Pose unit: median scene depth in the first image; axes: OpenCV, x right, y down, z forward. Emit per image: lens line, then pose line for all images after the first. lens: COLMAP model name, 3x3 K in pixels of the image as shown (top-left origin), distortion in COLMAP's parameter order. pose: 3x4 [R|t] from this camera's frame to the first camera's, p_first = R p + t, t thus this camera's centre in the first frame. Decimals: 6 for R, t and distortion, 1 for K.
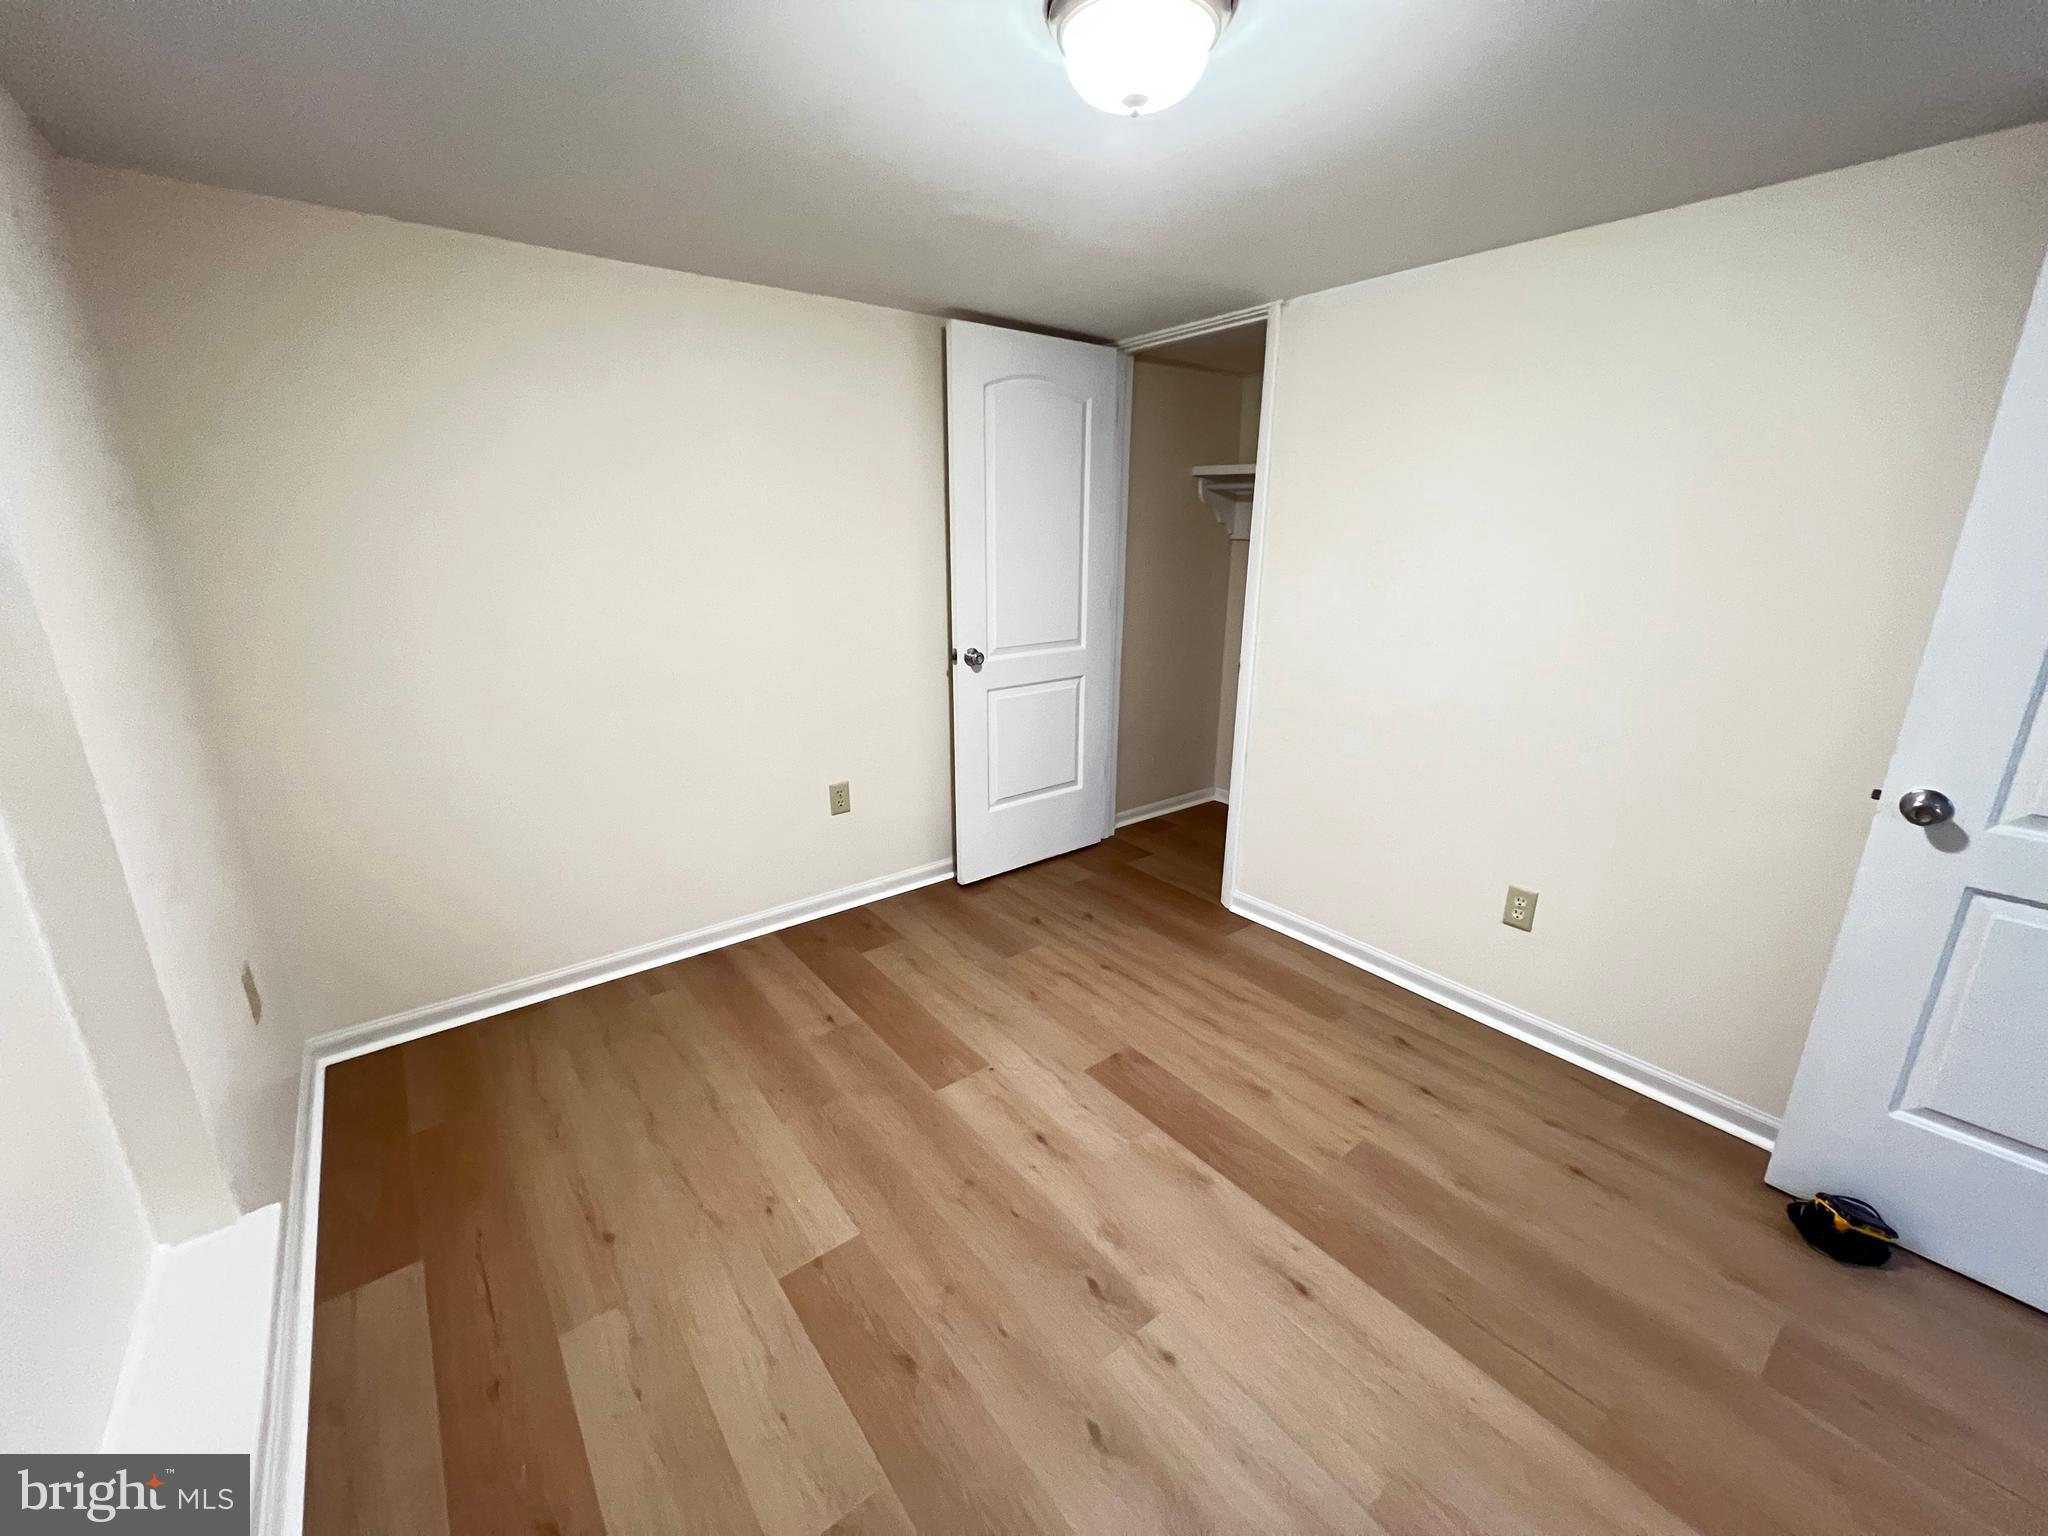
lens RADIAL K [[826.2, 0, 1025.4], [0, 826.2, 762.1], [0, 0, 1]] dist [-0.001247, -0.000194]
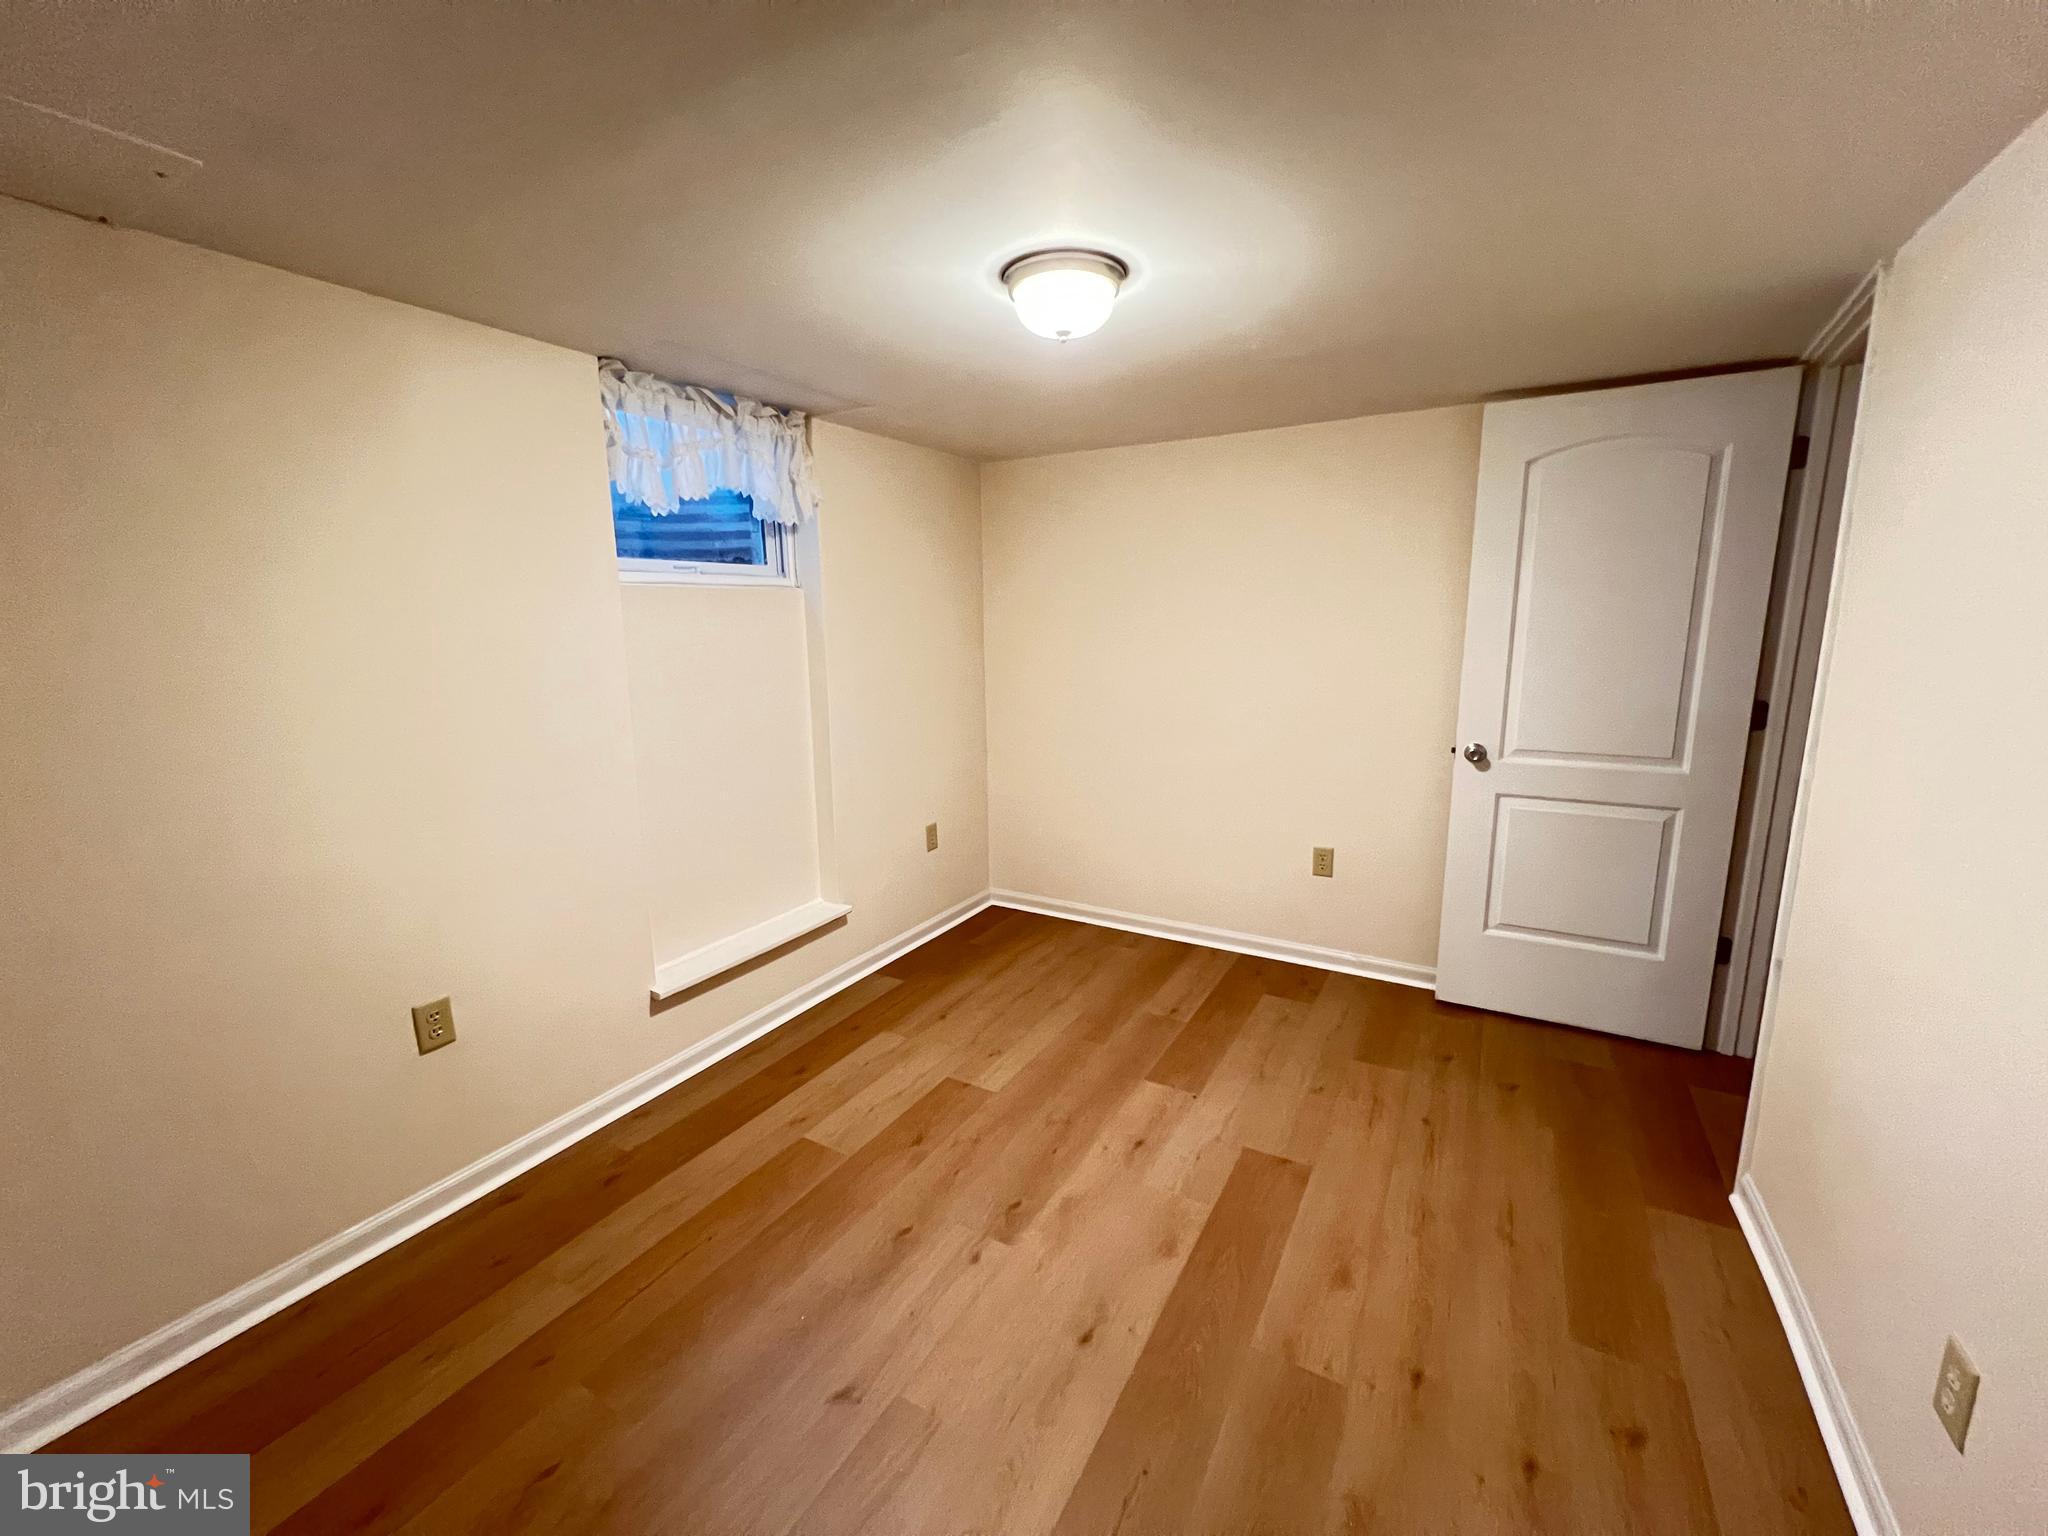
lens RADIAL K [[822.3, 0, 1025.3], [0, 822.3, 769.3], [0, 0, 1]] dist [-0.001636, 0.000033]
pose [[0.367112, 0.159498, -0.916400, 0.812341], [-0.246609, 0.966623, 0.069447, -0.070275], [0.896890, 0.200498, 0.394193, 0.280124]]
